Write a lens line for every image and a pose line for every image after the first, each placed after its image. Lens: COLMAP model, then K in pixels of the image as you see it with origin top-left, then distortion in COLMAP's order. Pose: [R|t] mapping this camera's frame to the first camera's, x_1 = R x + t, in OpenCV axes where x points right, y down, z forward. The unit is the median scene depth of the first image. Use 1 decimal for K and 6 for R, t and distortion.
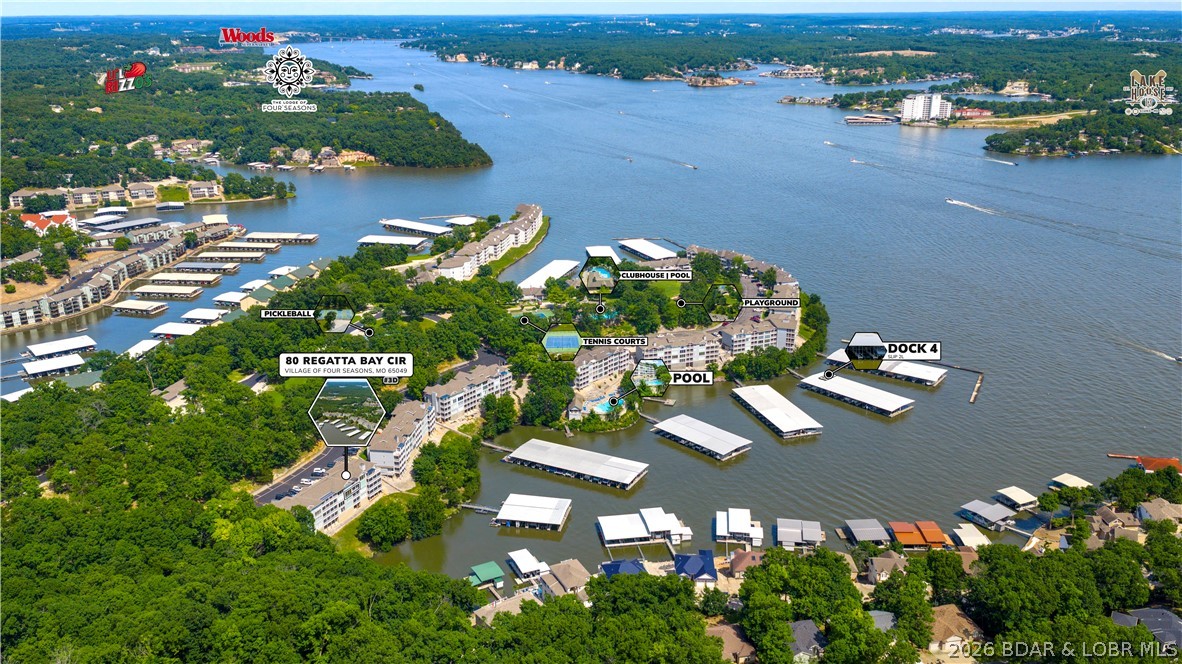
lens RADIAL K [[979.9, 0, 591.0], [0, 979.9, 332.0], [0, 0, 1]] dist [0.027002, -0.004060]
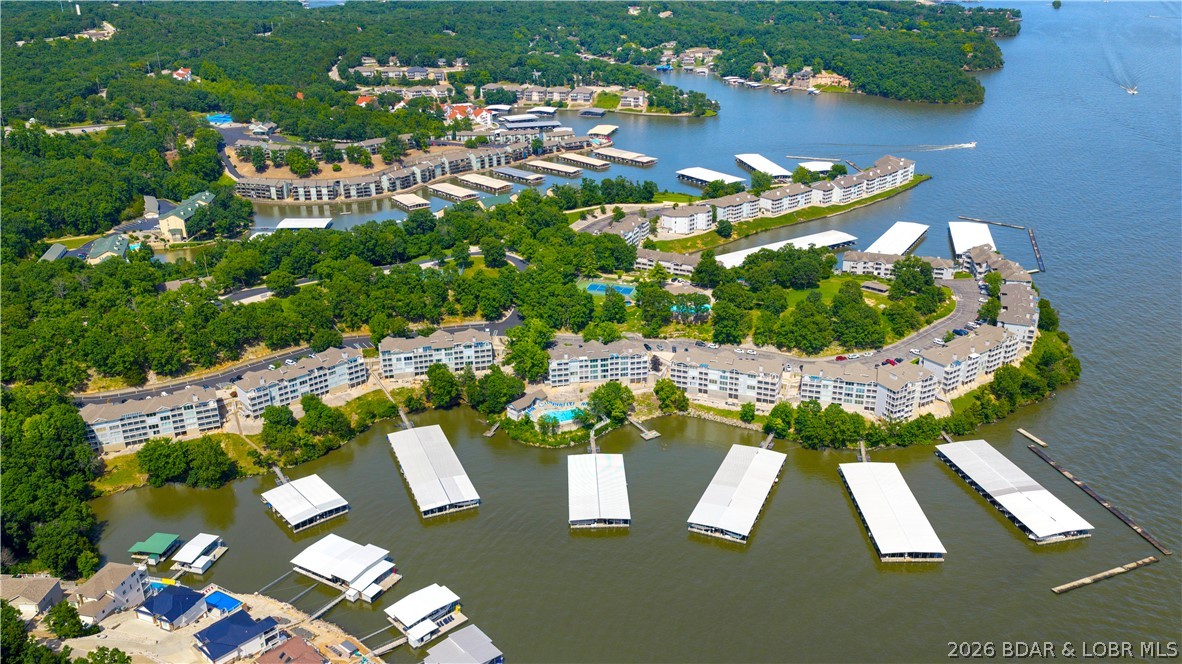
lens RADIAL K [[979.9, 0, 591.0], [0, 979.9, 332.0], [0, 0, 1]] dist [0.027002, -0.004060]
pose [[0.764582, 0.246925, -0.595350, 0.335691], [-0.195071, 0.969035, 0.151390, -0.080091], [0.614297, 0.000386, 0.789075, 0.244504]]
